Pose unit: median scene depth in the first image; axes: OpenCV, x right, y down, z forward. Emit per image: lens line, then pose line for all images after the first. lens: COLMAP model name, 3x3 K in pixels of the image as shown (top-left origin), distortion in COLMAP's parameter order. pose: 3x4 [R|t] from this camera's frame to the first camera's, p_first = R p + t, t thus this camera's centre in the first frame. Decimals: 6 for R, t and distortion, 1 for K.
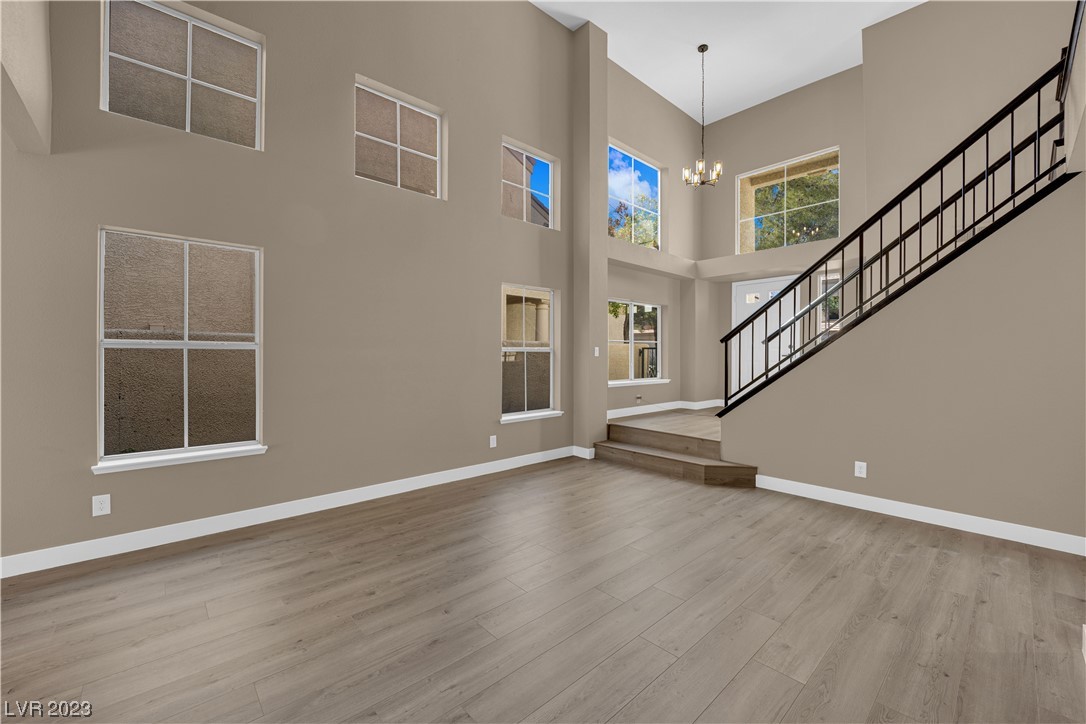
lens RADIAL K [[435.8, 0, 543.6], [0, 435.8, 358.5], [0, 0, 1]] dist [-0.013764, -0.000548]
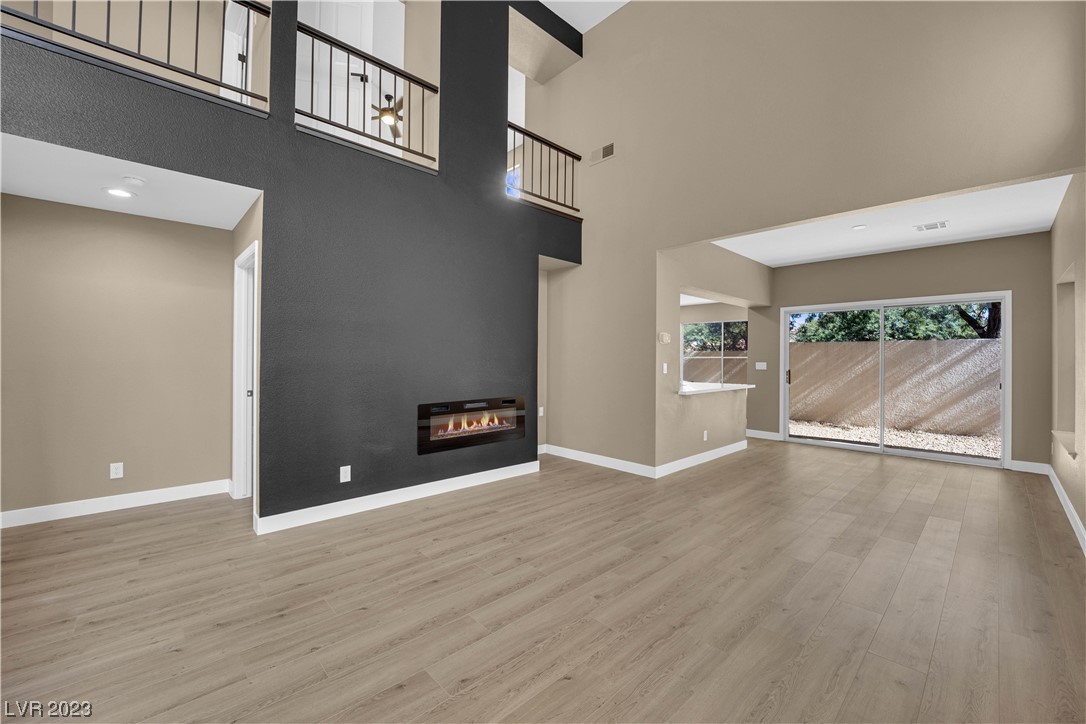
lens RADIAL K [[435.8, 0, 542.3], [0, 435.8, 356.5], [0, 0, 1]] dist [-0.013764, -0.000548]
pose [[-0.999780, -0.010526, -0.018131, 0.089243], [-0.010656, 0.999918, 0.007060, -0.011647], [0.018055, 0.007252, -0.999811, 1.164602]]
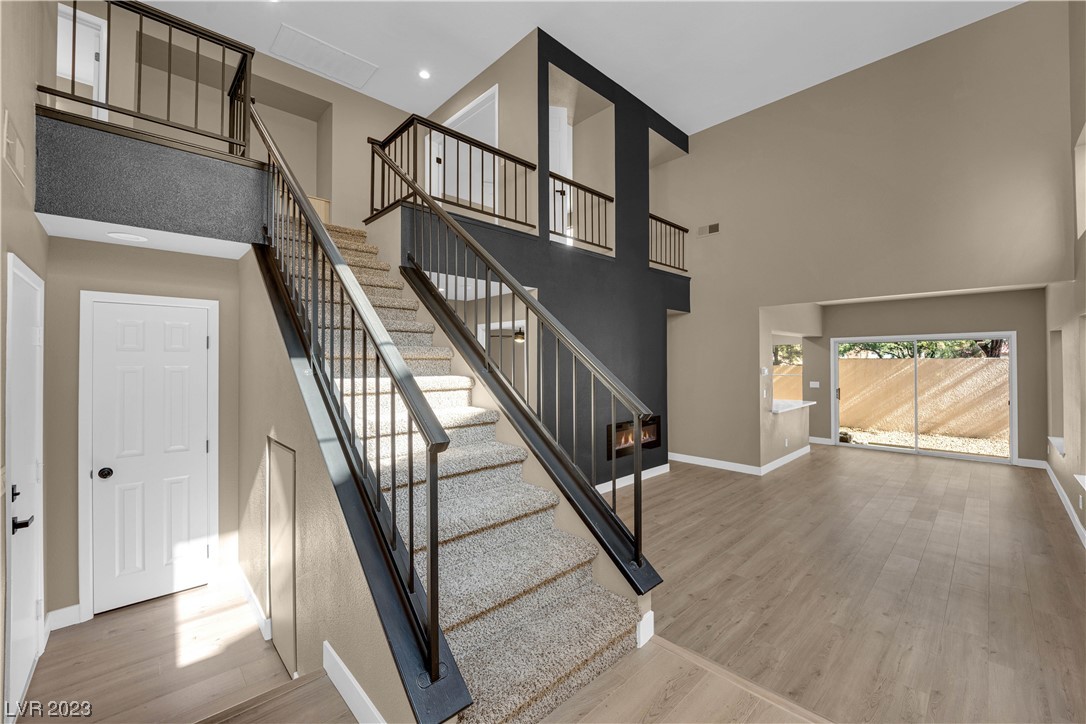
lens RADIAL K [[435.8, 0, 543.6], [0, 435.8, 357.0], [0, 0, 1]] dist [-0.013764, -0.000548]
pose [[-0.999626, 0.000286, -0.027357, 0.565299], [0.000274, 1.000000, 0.000461, -0.106586], [0.027358, 0.000454, -0.999626, 1.540582]]
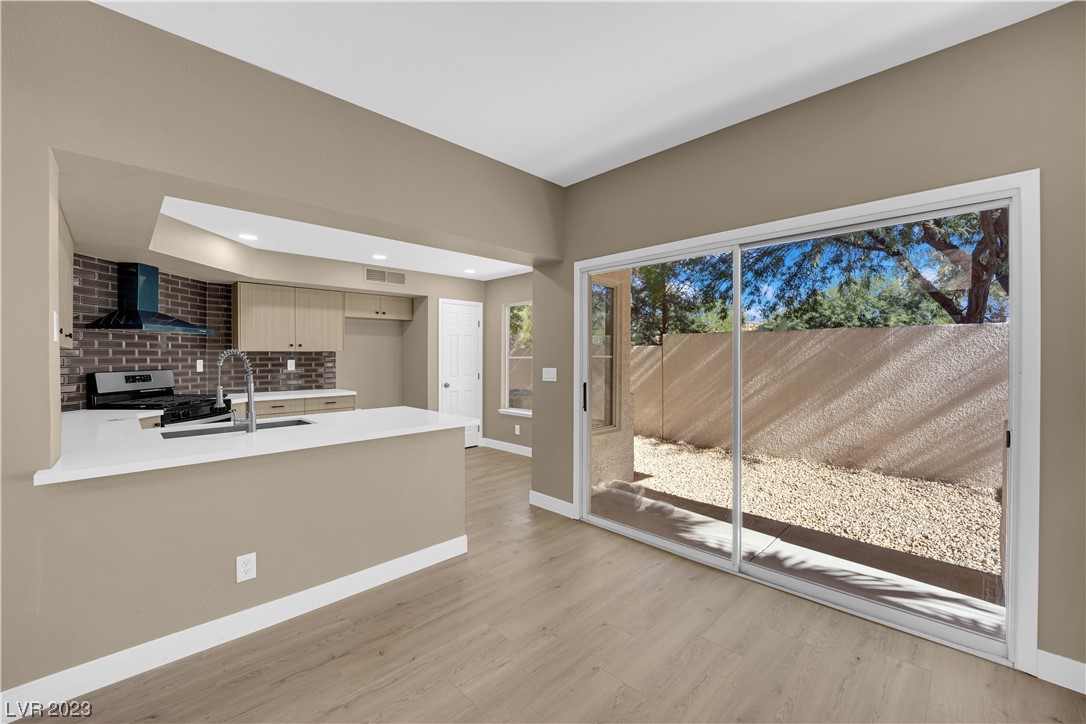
lens RADIAL K [[435.8, 0, 541.5], [0, 435.8, 357.3], [0, 0, 1]] dist [-0.013764, -0.000548]
pose [[-0.999058, -0.002587, -0.043312, -0.731237], [-0.003301, 0.999860, 0.016417, -0.022346], [0.043264, 0.016545, -0.998927, 0.393672]]
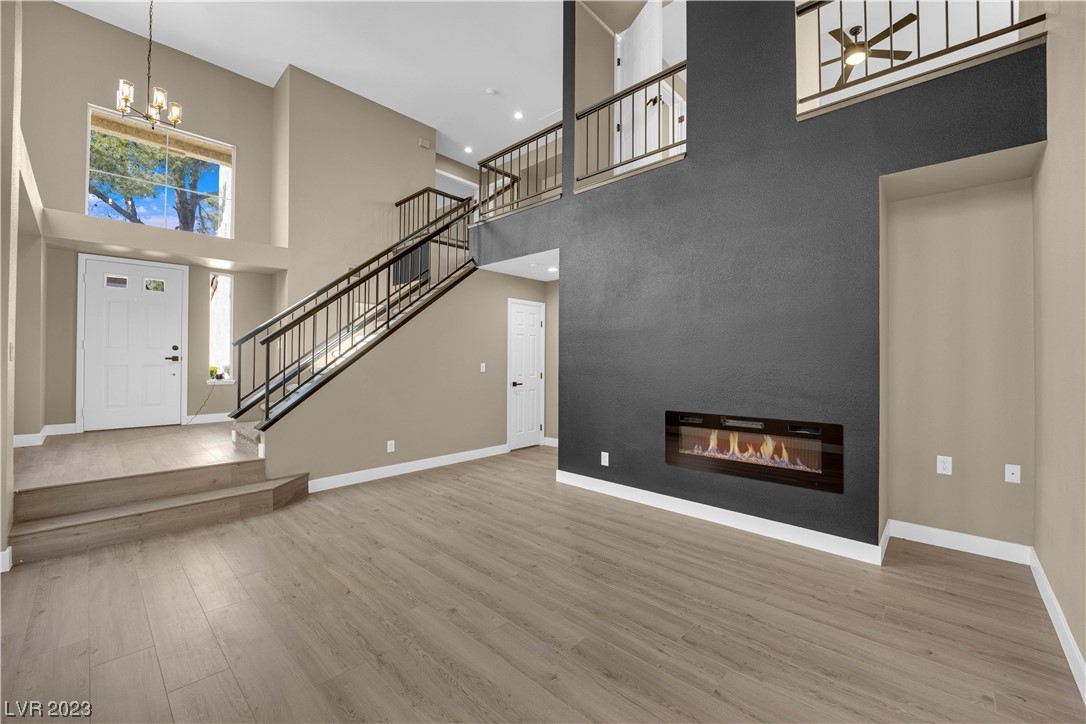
lens RADIAL K [[435.8, 0, 541.1], [0, 435.8, 356.1], [0, 0, 1]] dist [-0.013764, -0.000548]
pose [[-0.076274, 0.005085, 0.997074, -0.524813], [0.004863, 0.999977, -0.004728, -0.006727], [-0.997075, 0.004489, -0.076297, 0.550709]]
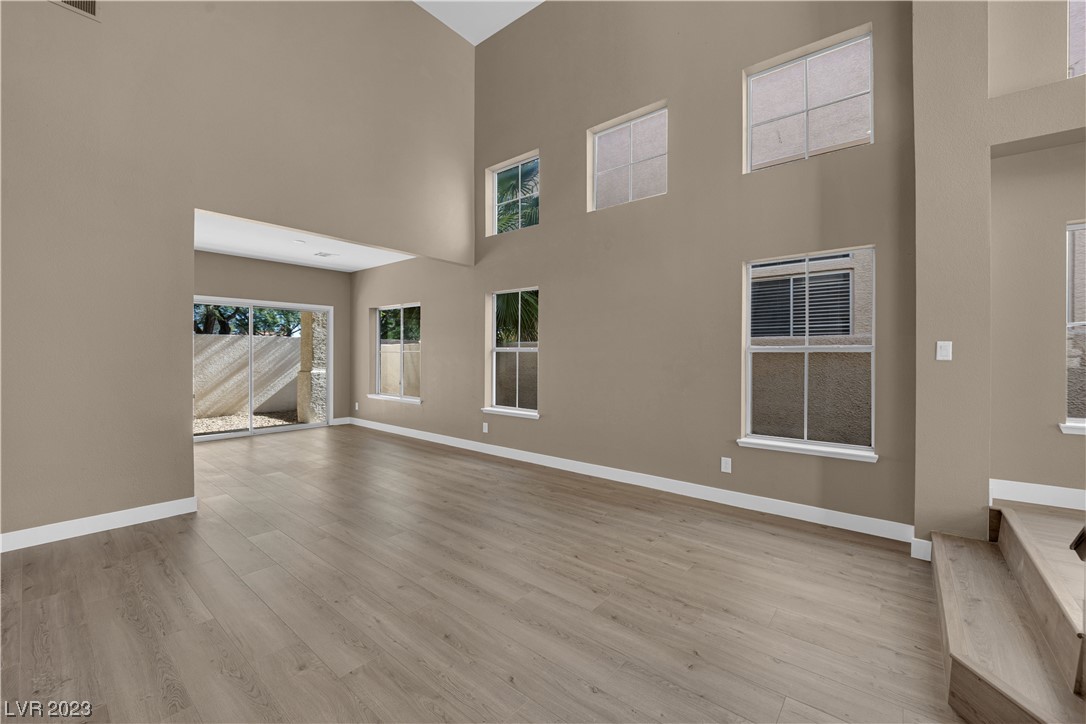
lens RADIAL K [[435.8, 0, 541.6], [0, 435.8, 359.0], [0, 0, 1]] dist [-0.013764, -0.000548]
pose [[0.140687, 0.007833, -0.990023, 0.689249], [-0.013387, 0.999892, 0.006009, -0.003846], [0.989964, 0.012408, 0.140776, 0.611267]]
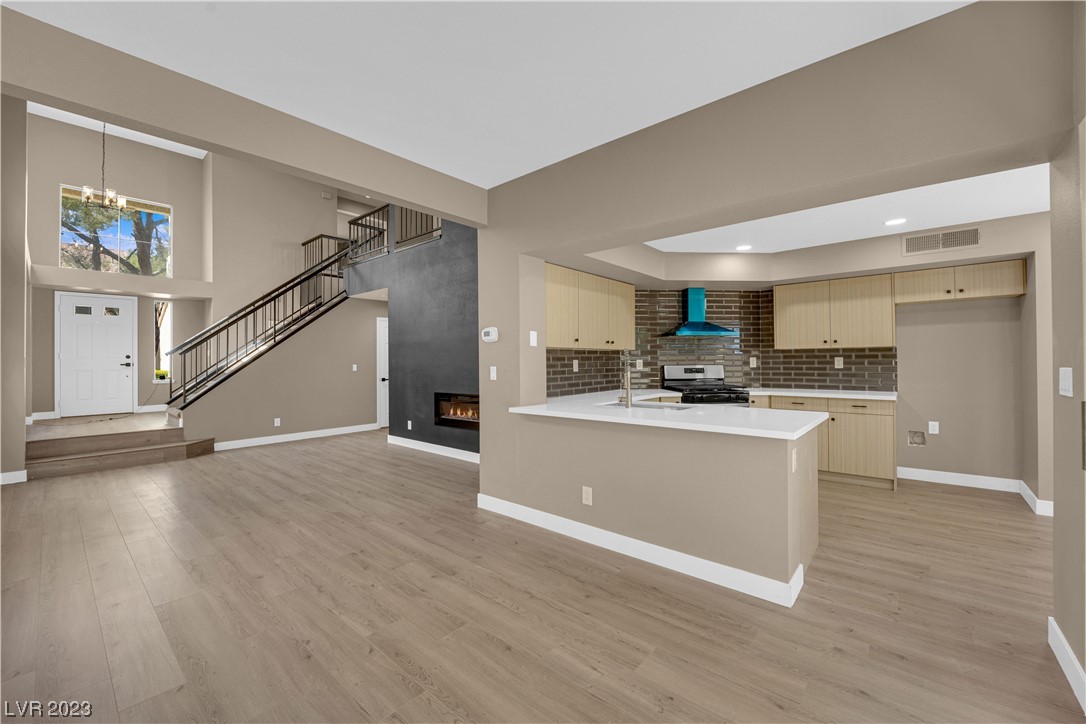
lens RADIAL K [[435.8, 0, 540.2], [0, 435.8, 356.1], [0, 0, 1]] dist [-0.013764, -0.000548]
pose [[-0.117003, 0.006923, 0.993107, -1.127992], [0.018948, 0.999809, -0.004738, -0.004819], [-0.992951, 0.018263, -0.117112, 0.051114]]
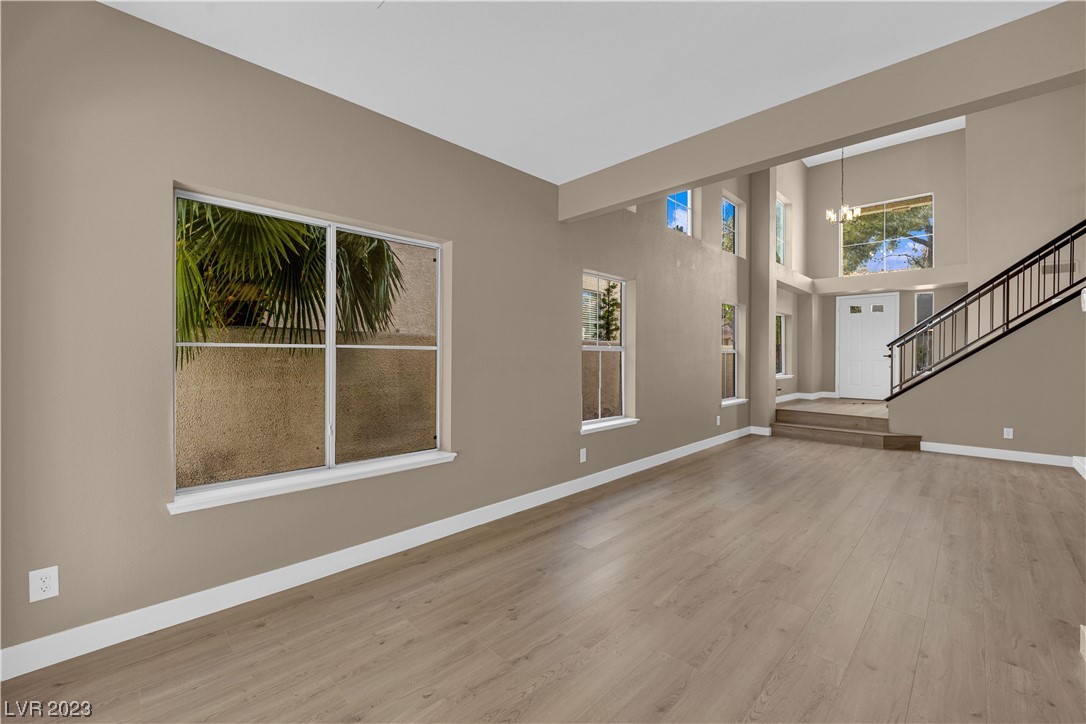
lens RADIAL K [[435.8, 0, 545.9], [0, 435.8, 358.8], [0, 0, 1]] dist [-0.013764, -0.000548]
pose [[0.998693, 0.002347, 0.051065, -0.786548], [-0.002451, 0.999995, 0.001980, 0.001674], [-0.051061, -0.002102, 0.998693, -0.324058]]
